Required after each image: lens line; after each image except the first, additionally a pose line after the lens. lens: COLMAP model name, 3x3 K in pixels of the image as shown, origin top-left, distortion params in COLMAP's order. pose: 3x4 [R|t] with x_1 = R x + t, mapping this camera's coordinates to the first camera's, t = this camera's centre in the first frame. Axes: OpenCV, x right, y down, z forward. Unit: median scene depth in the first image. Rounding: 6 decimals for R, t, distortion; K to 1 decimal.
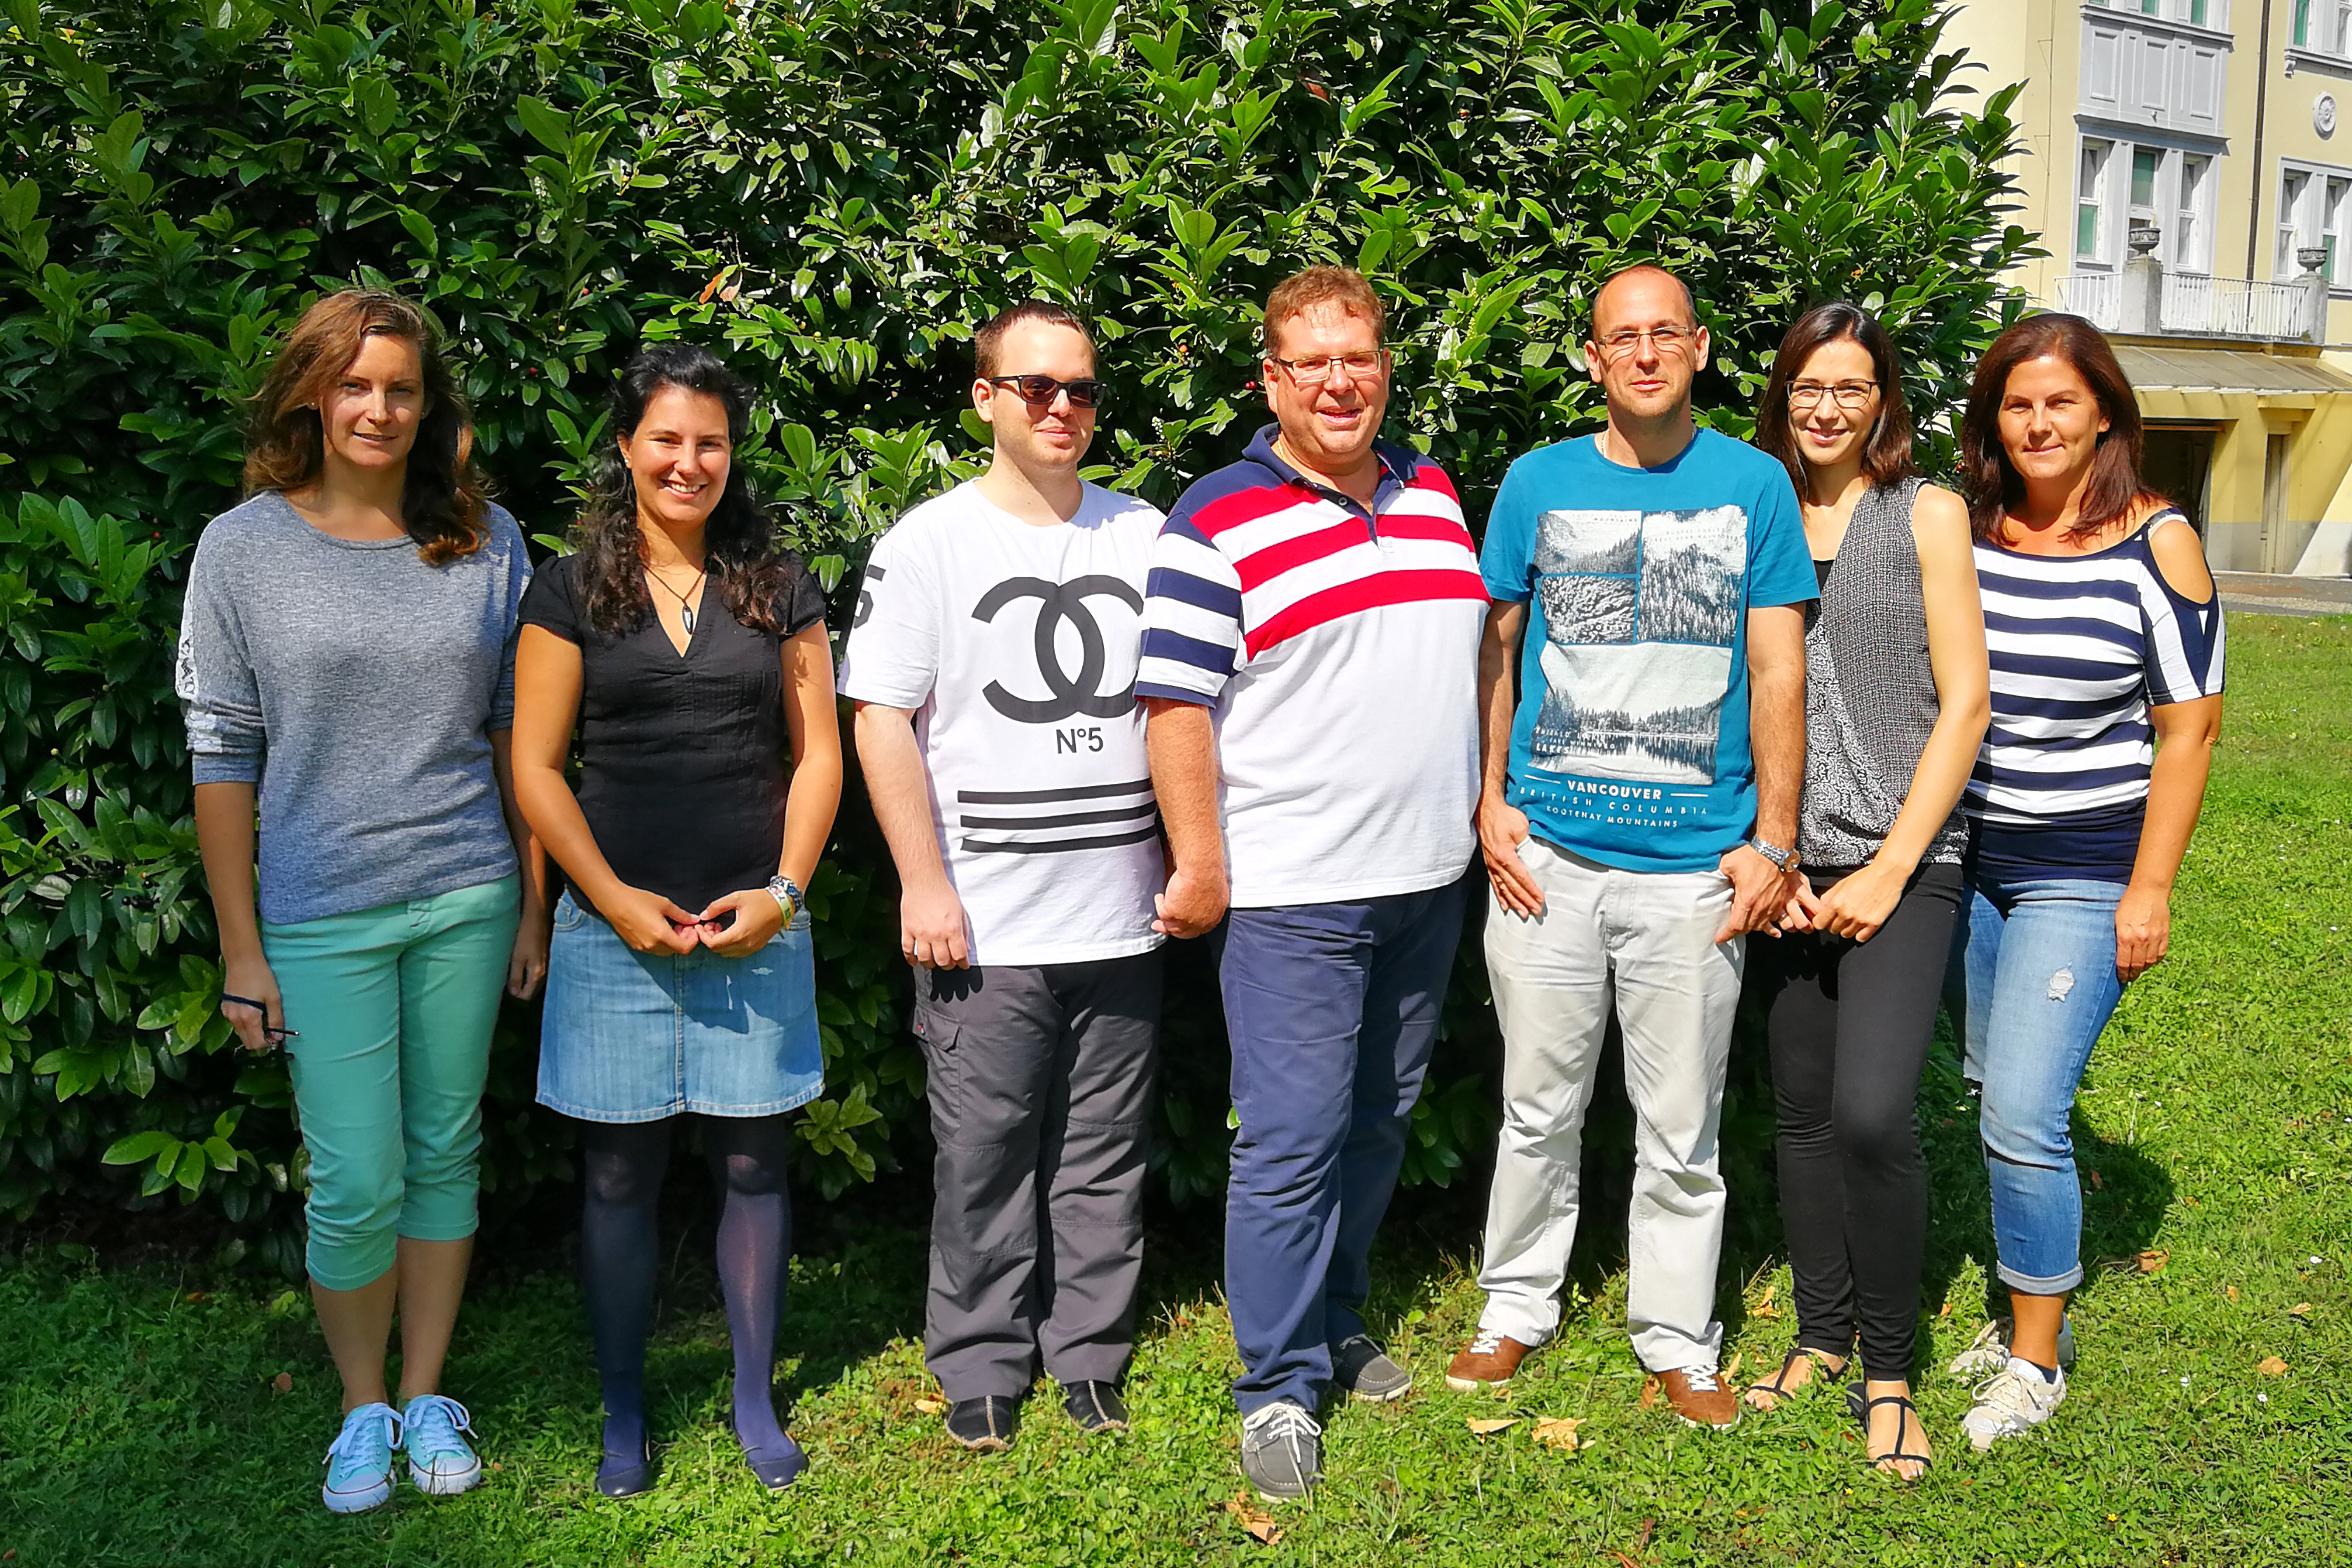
lens RADIAL K [[2421.8, 0, 1175.5], [0, 2421.8, 783.3], [0, 0, 1]] dist [-0.010667, 0.000000]
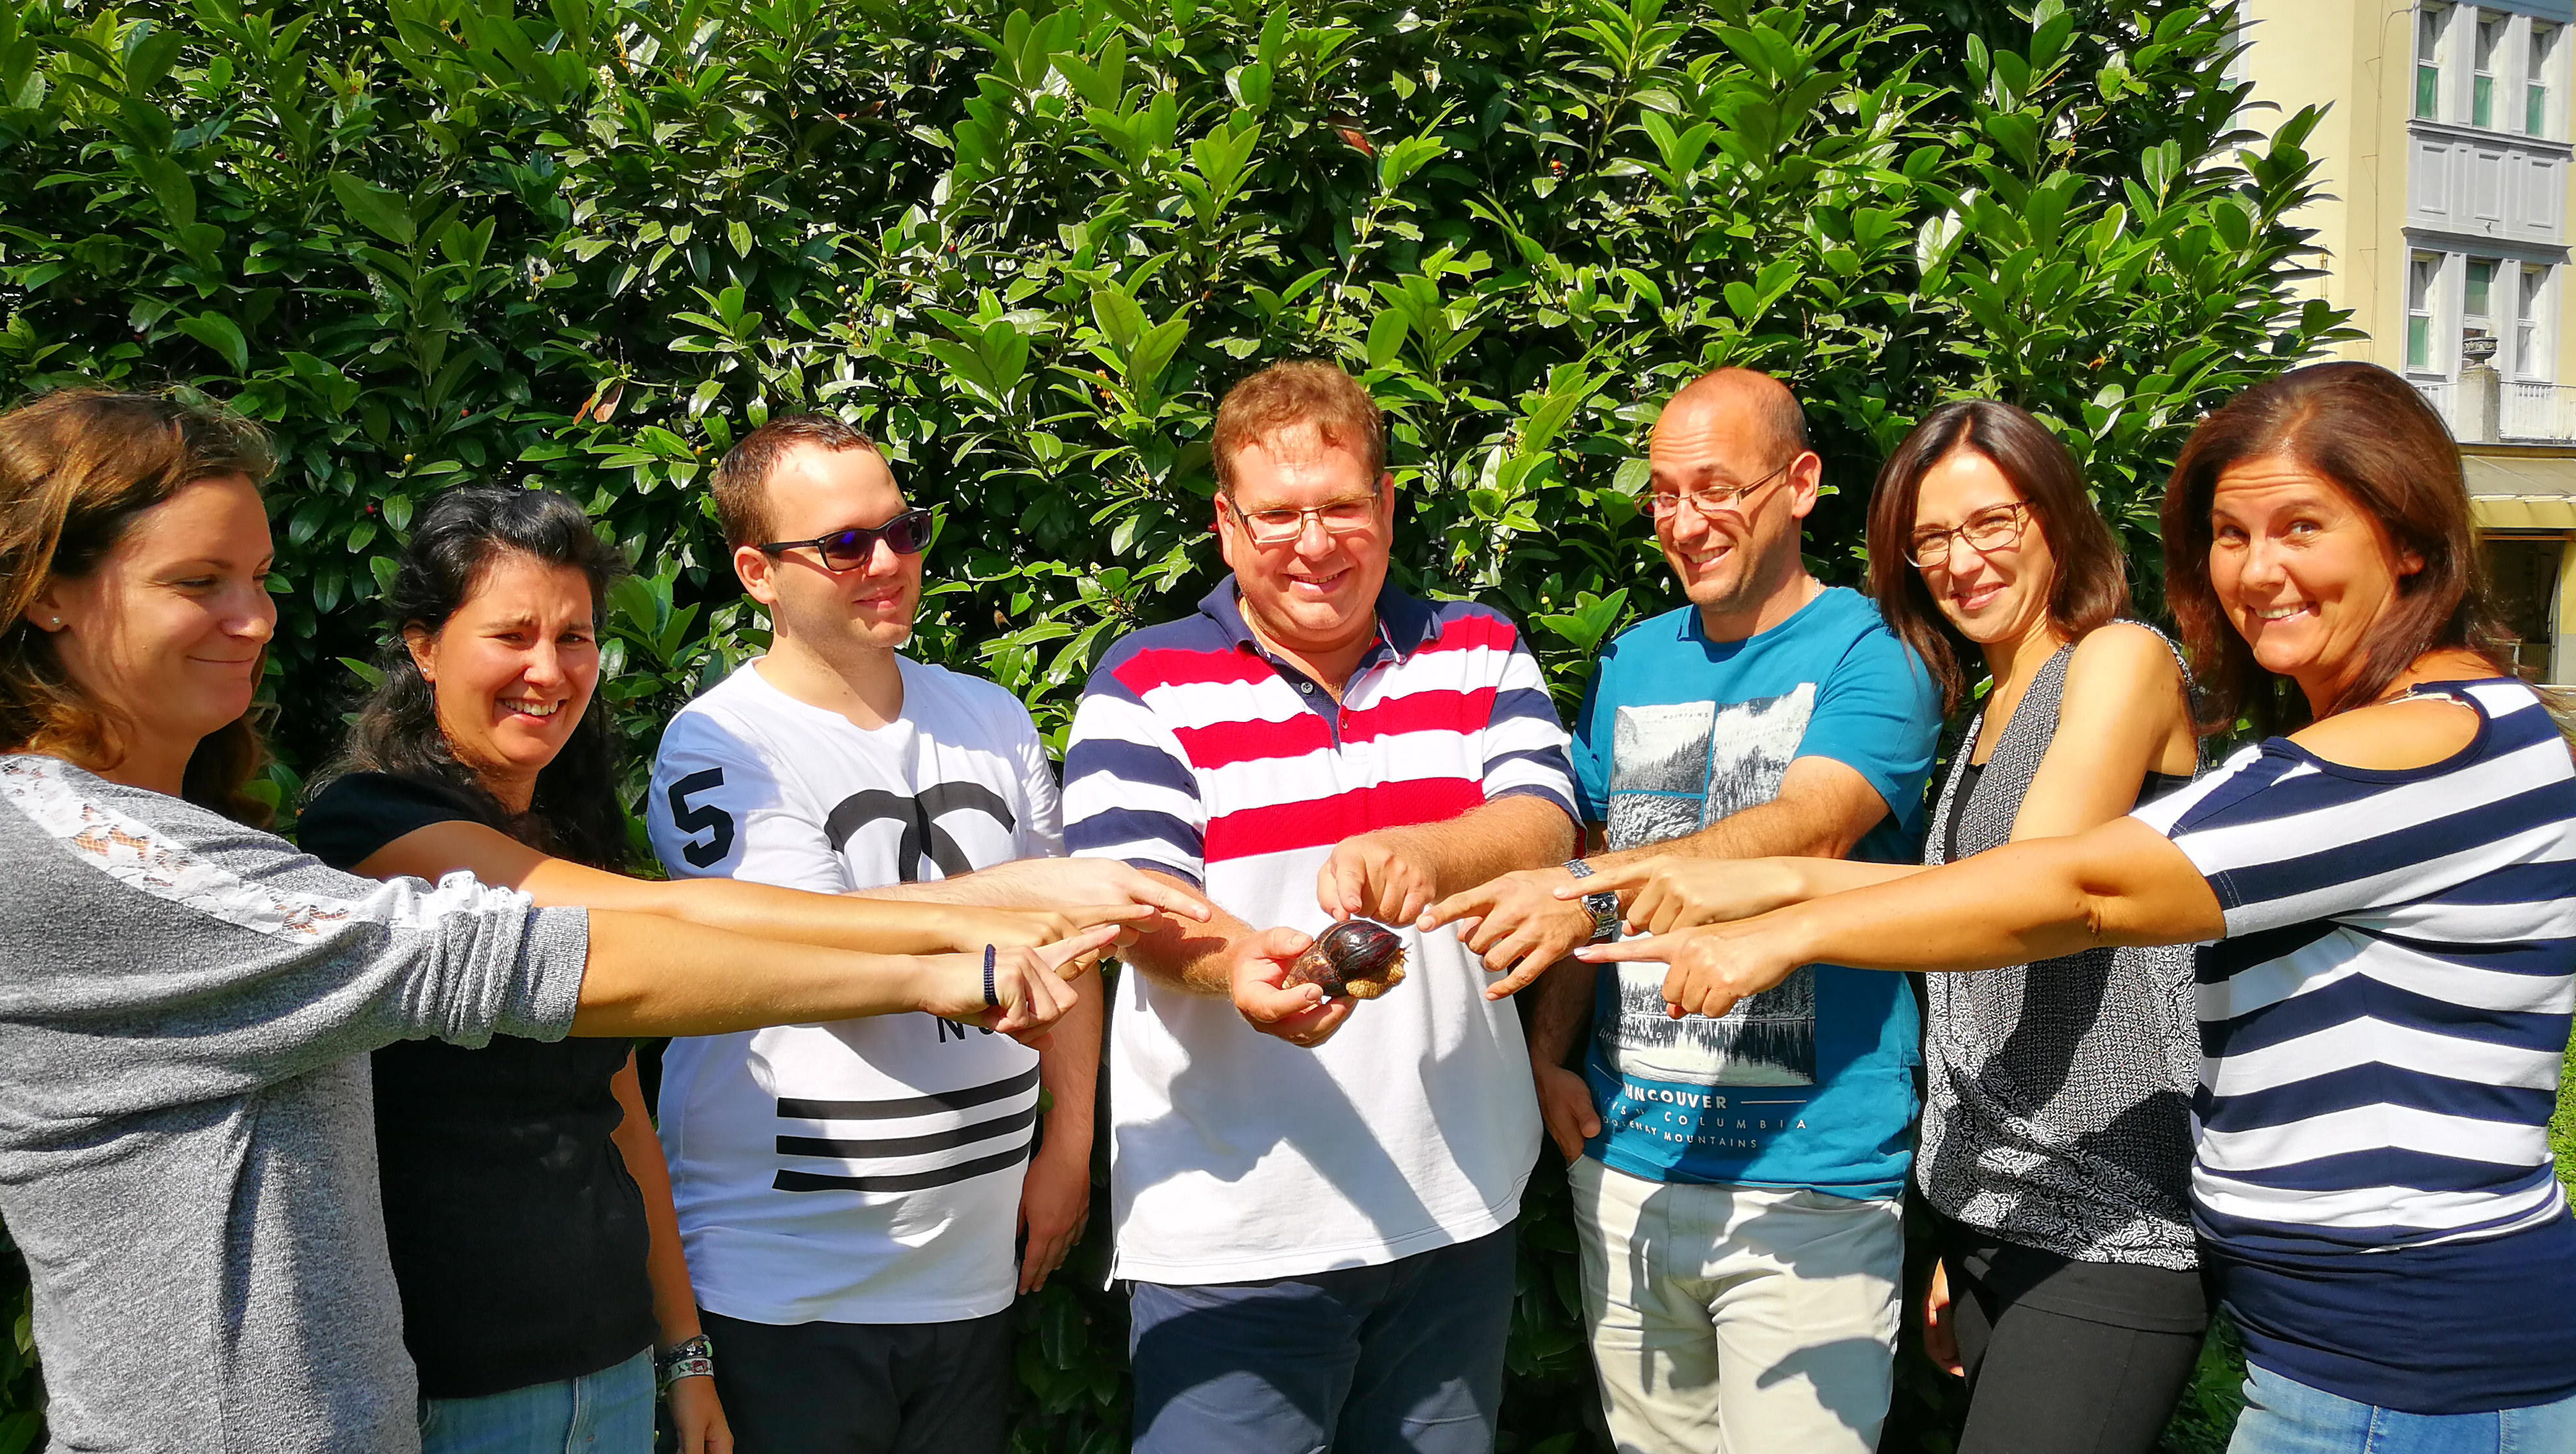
lens RADIAL K [[2046.1, 0, 1287.8], [0, 2046.1, 725.9], [0, 0, 1]] dist [-0.005640, 0.013772]
pose [[0.989197, 0.004123, -0.146537, 0.131398], [-0.012274, 0.998424, -0.054764, -0.060610], [0.146080, 0.055971, 0.987688, 0.348988]]
